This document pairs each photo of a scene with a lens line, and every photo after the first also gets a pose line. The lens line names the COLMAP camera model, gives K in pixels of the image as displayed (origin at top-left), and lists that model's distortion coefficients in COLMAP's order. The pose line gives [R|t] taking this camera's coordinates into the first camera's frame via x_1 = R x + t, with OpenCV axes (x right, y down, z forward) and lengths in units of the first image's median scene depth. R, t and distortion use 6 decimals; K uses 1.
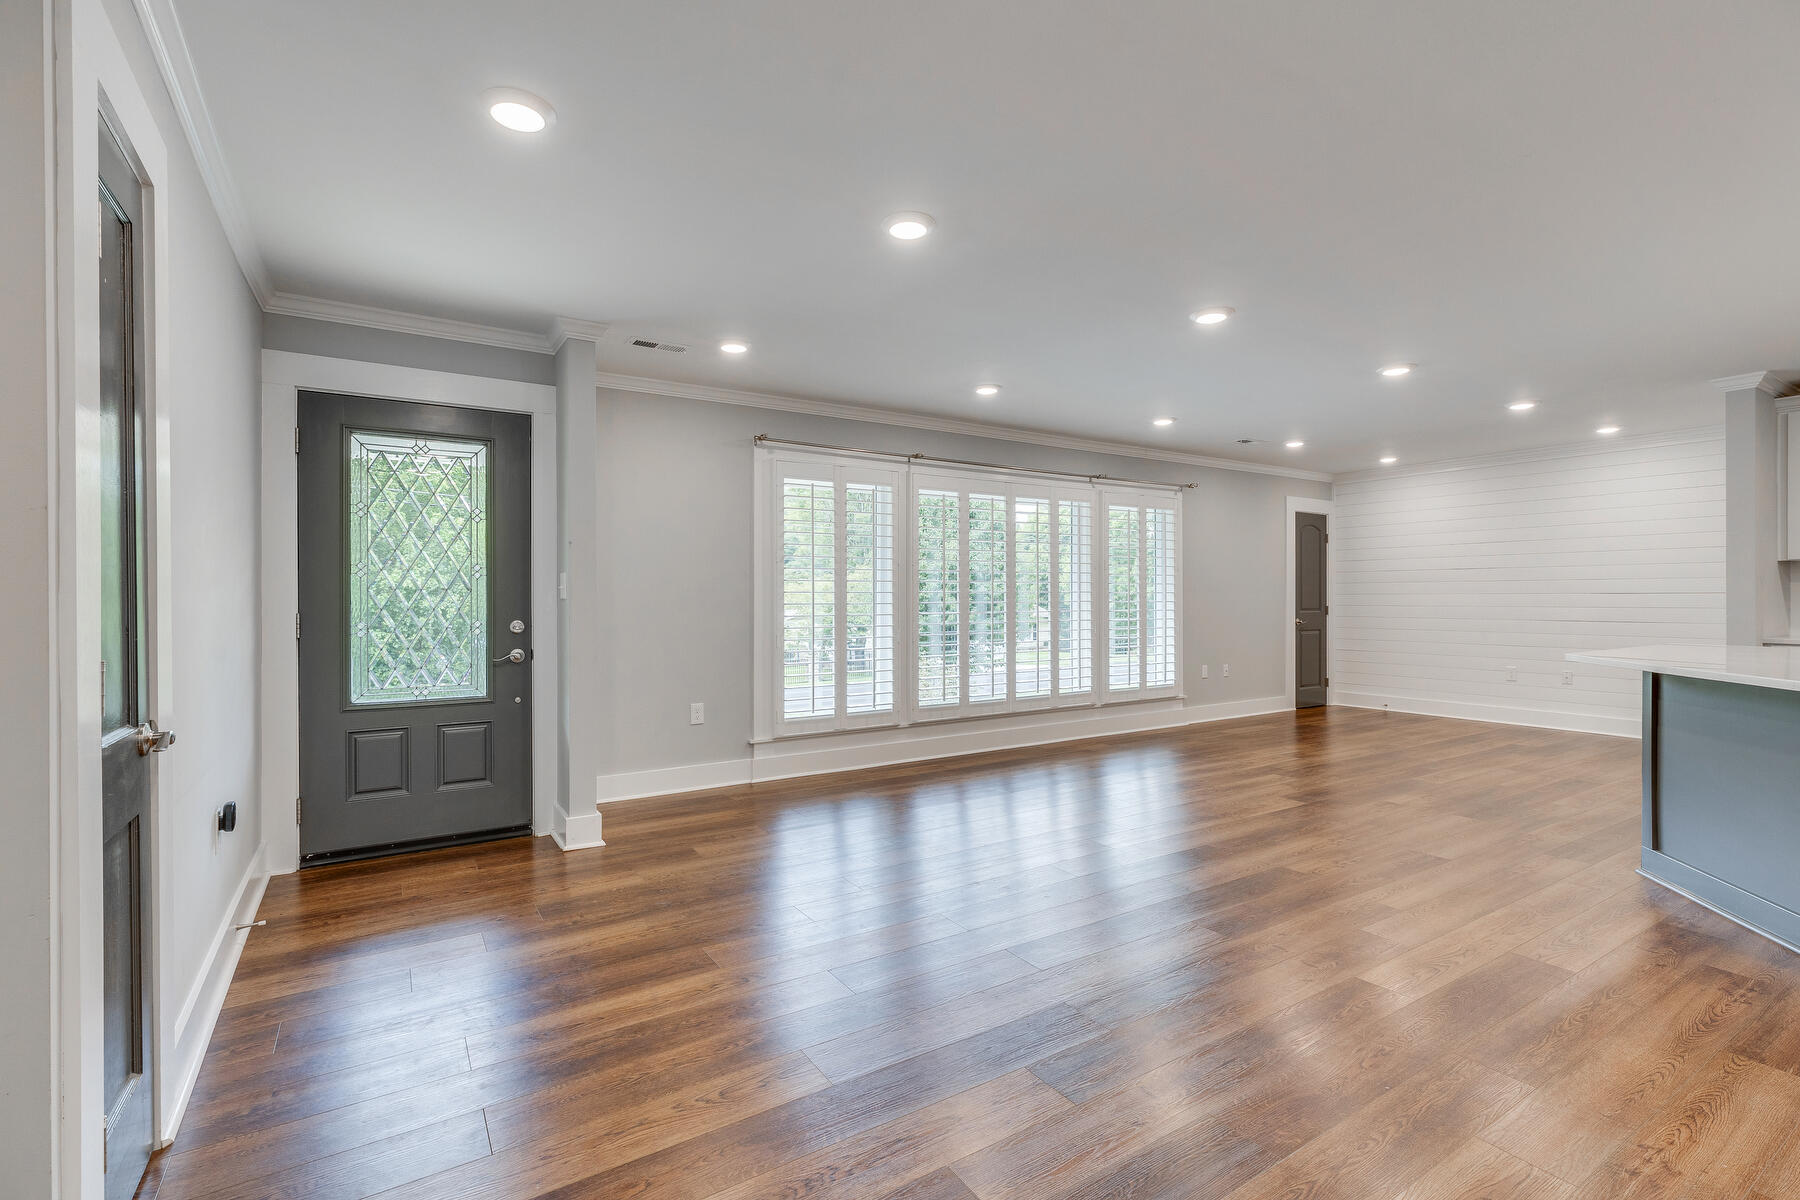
lens RADIAL K [[808.3, 0, 886.5], [0, 808.3, 597.4], [0, 0, 1]] dist [0.002611, -0.000074]
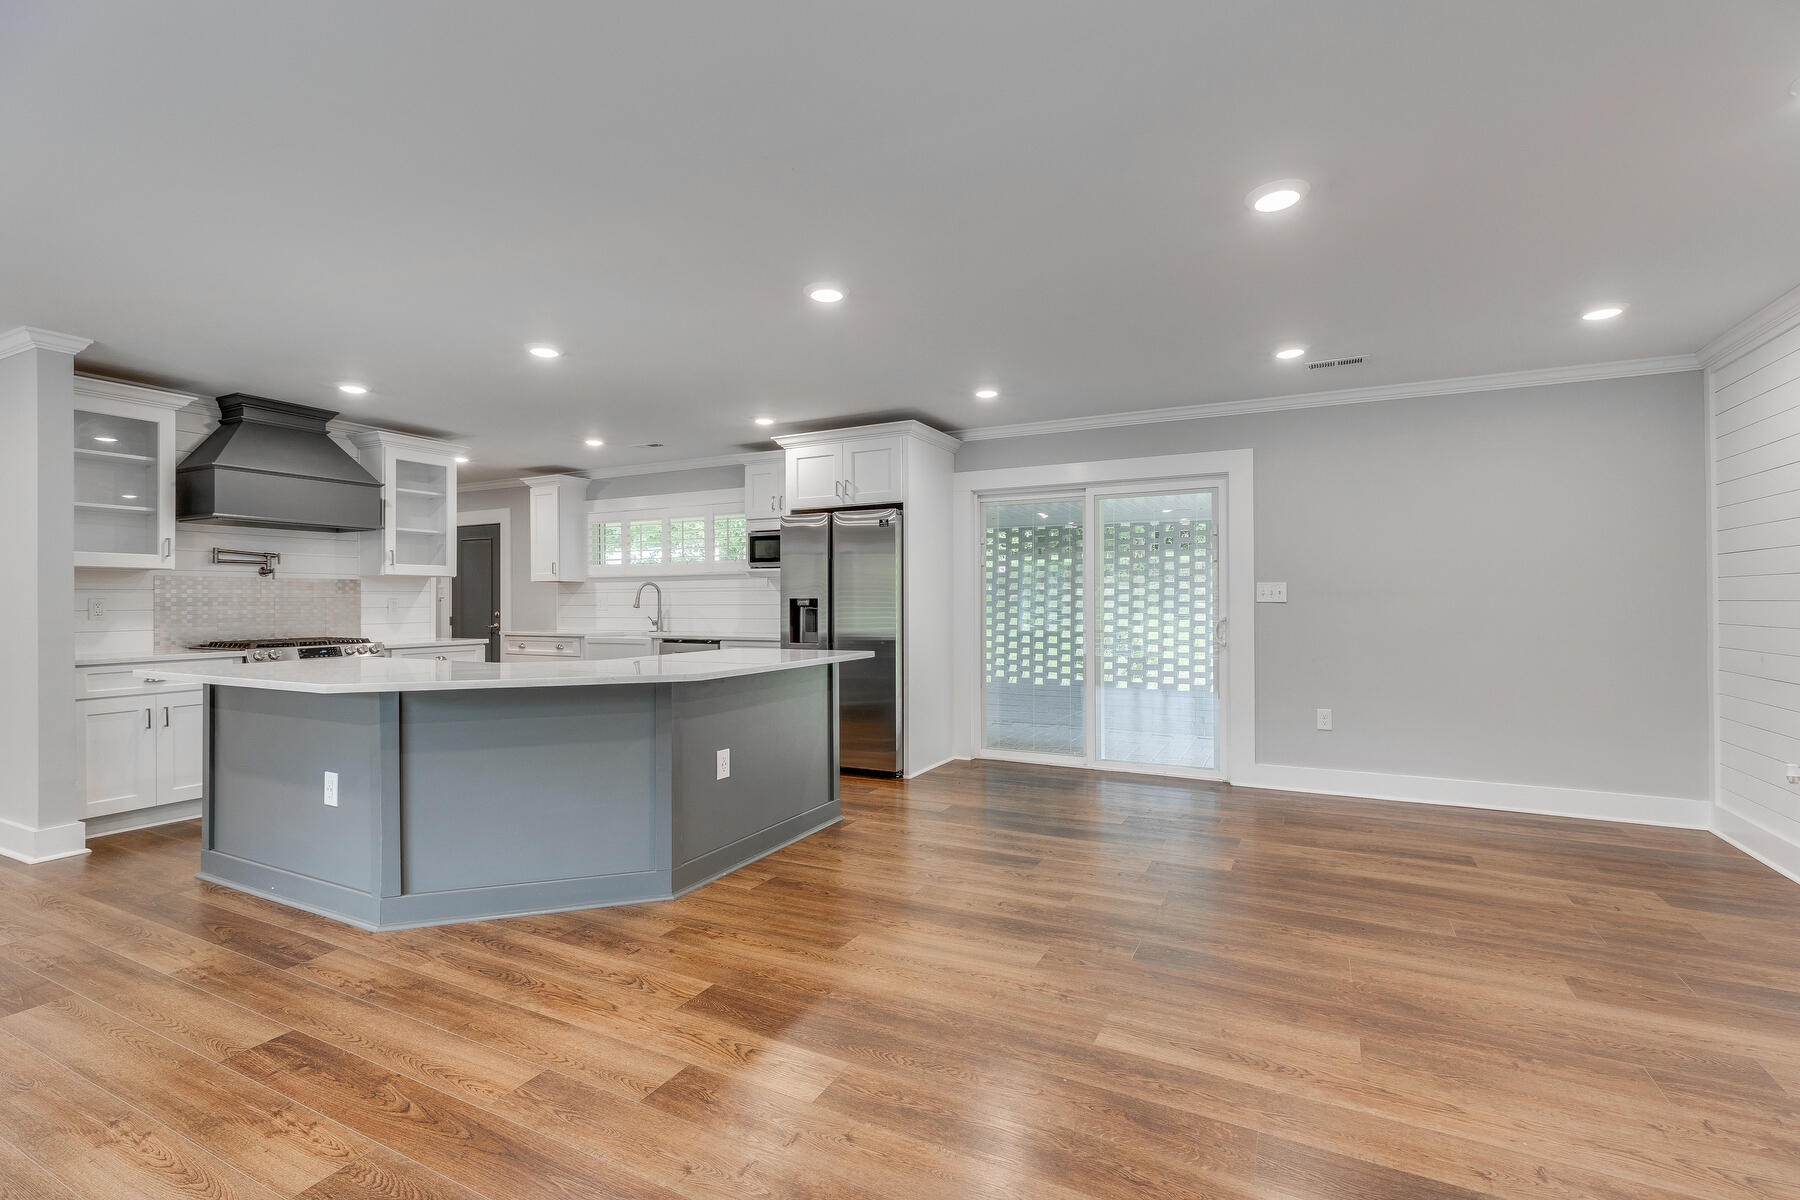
lens RADIAL K [[808.3, 0, 901.4], [0, 808.3, 600.5], [0, 0, 1]] dist [0.002611, -0.000074]
pose [[-0.519997, 0.004174, 0.854158, -0.063718], [0.008906, 0.999960, 0.000536, -0.002686], [-0.854121, 0.007886, -0.520014, 0.734148]]
